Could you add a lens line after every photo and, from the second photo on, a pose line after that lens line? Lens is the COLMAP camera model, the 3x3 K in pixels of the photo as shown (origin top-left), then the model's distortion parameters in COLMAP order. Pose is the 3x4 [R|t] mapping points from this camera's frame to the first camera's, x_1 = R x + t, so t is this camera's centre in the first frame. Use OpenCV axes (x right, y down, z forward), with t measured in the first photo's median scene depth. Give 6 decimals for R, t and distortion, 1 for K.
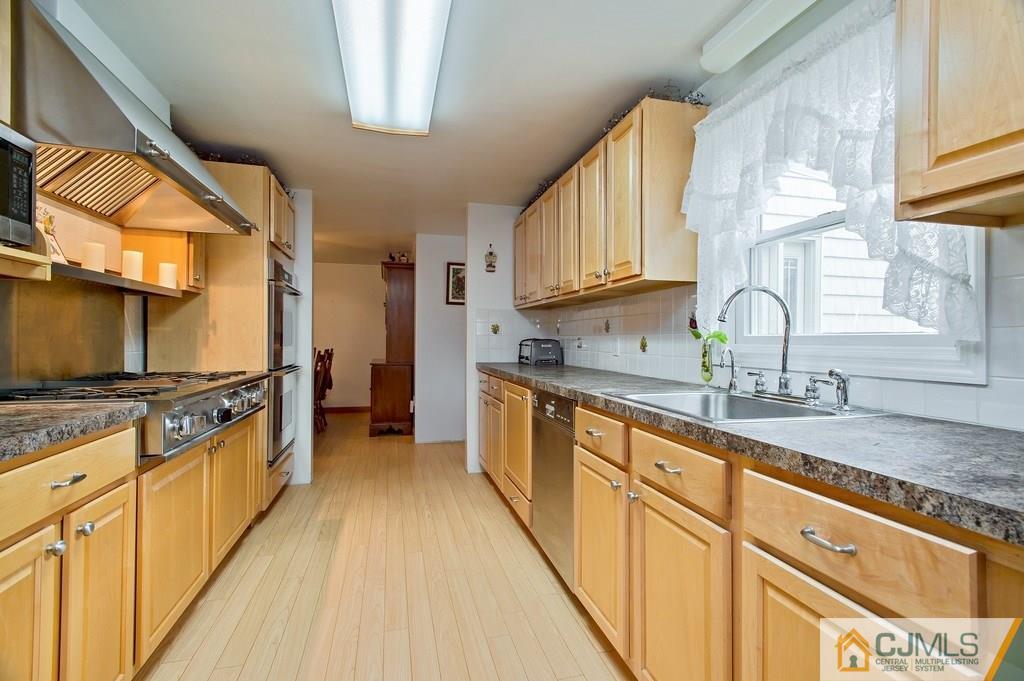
lens RADIAL K [[486.8, 0, 512.0], [0, 486.8, 340.5], [0, 0, 1]] dist [0.002718, 0.000254]
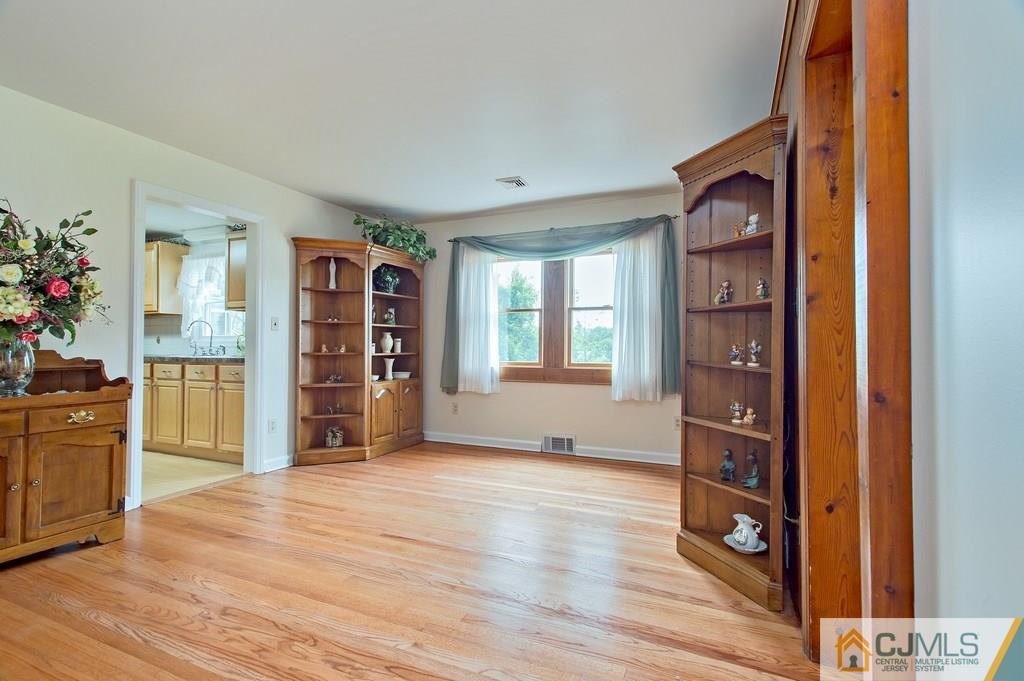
lens RADIAL K [[486.8, 0, 512.0], [0, 486.8, 340.5], [0, 0, 1]] dist [0.002718, 0.000254]
pose [[0.627872, 0.005652, 0.778296, -0.707437], [0.006065, 0.999908, -0.012154, 0.073064], [-0.778293, 0.012351, 0.627780, -2.606986]]
